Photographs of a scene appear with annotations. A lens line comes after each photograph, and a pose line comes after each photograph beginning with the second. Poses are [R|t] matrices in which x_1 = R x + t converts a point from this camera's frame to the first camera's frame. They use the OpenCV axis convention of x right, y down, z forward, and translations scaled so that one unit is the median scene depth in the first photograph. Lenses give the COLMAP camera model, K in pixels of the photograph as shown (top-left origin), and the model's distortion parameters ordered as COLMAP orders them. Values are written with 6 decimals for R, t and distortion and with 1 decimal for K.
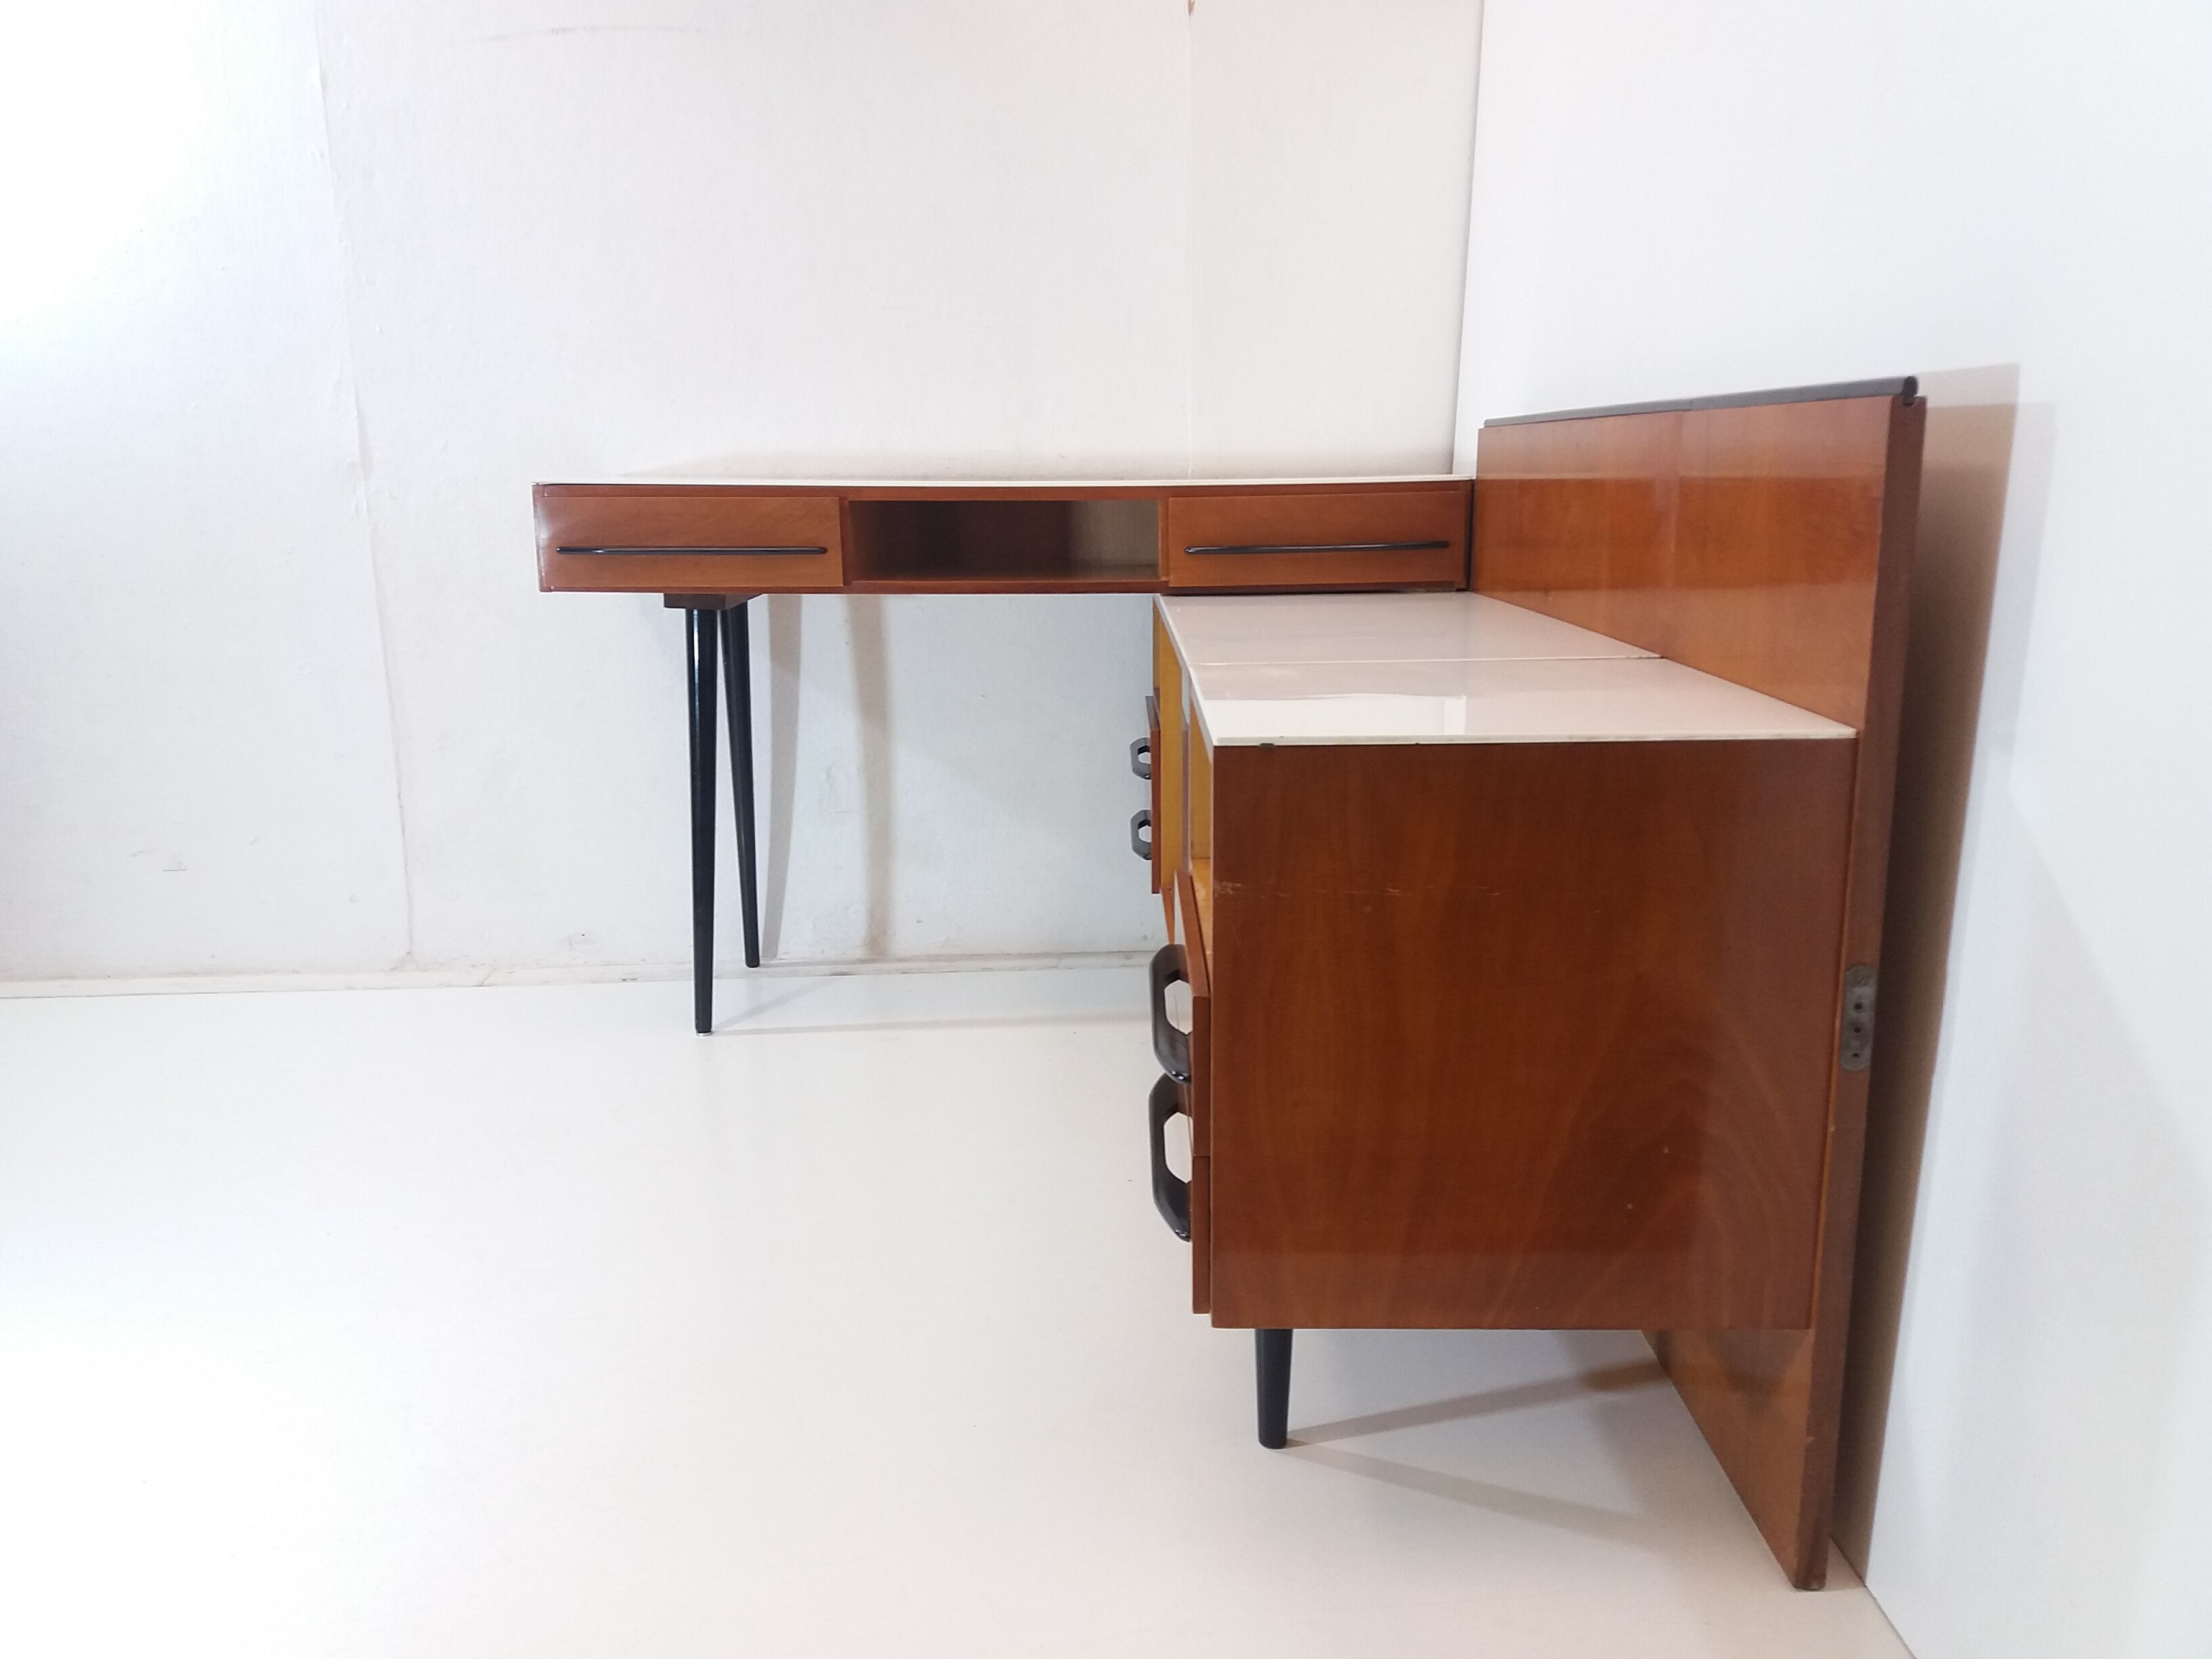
lens RADIAL K [[1799.9, 0, 1094.3], [0, 1799.9, 840.9], [0, 0, 1]] dist [0.147575, -0.316322]
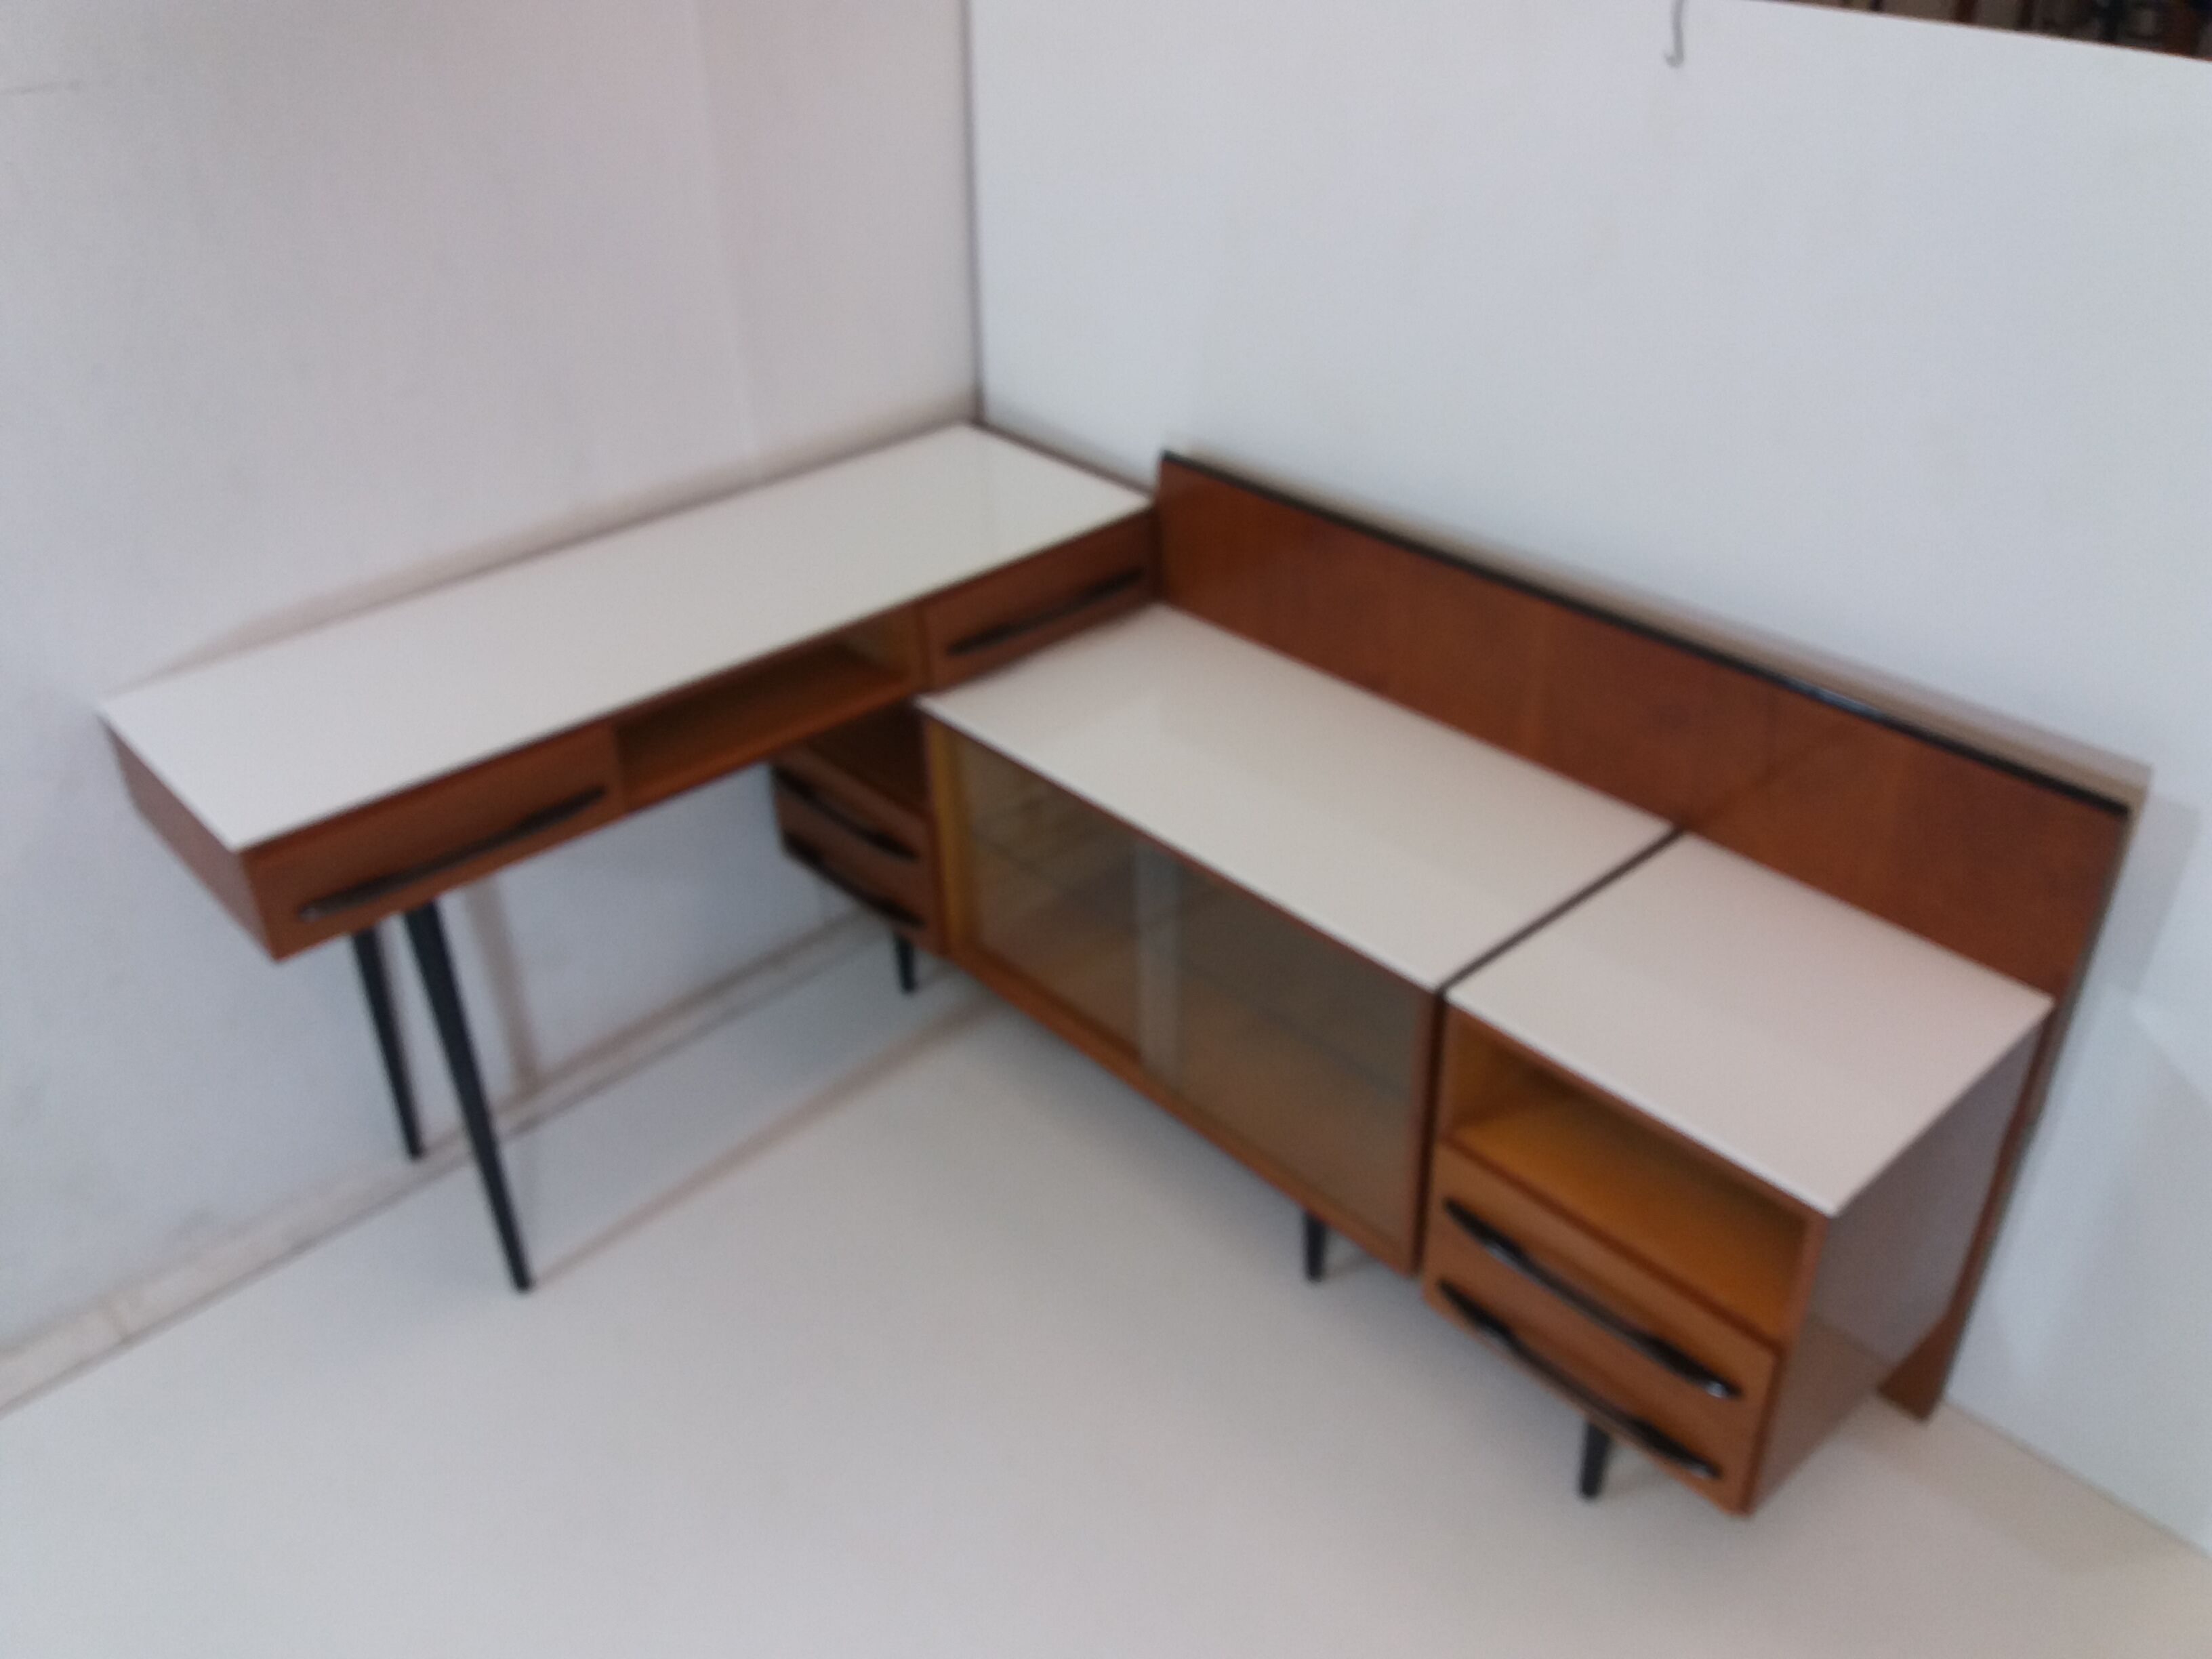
lens RADIAL K [[1847.6, 0, 1106.0], [0, 1847.6, 829.5], [0, 0, 1]] dist [0.065011, -0.236334]
pose [[0.734917, -0.372226, 0.566873, -0.475080], [0.154965, 0.905961, 0.393979, -0.445938], [-0.660214, -0.201697, 0.723488, 0.217550]]
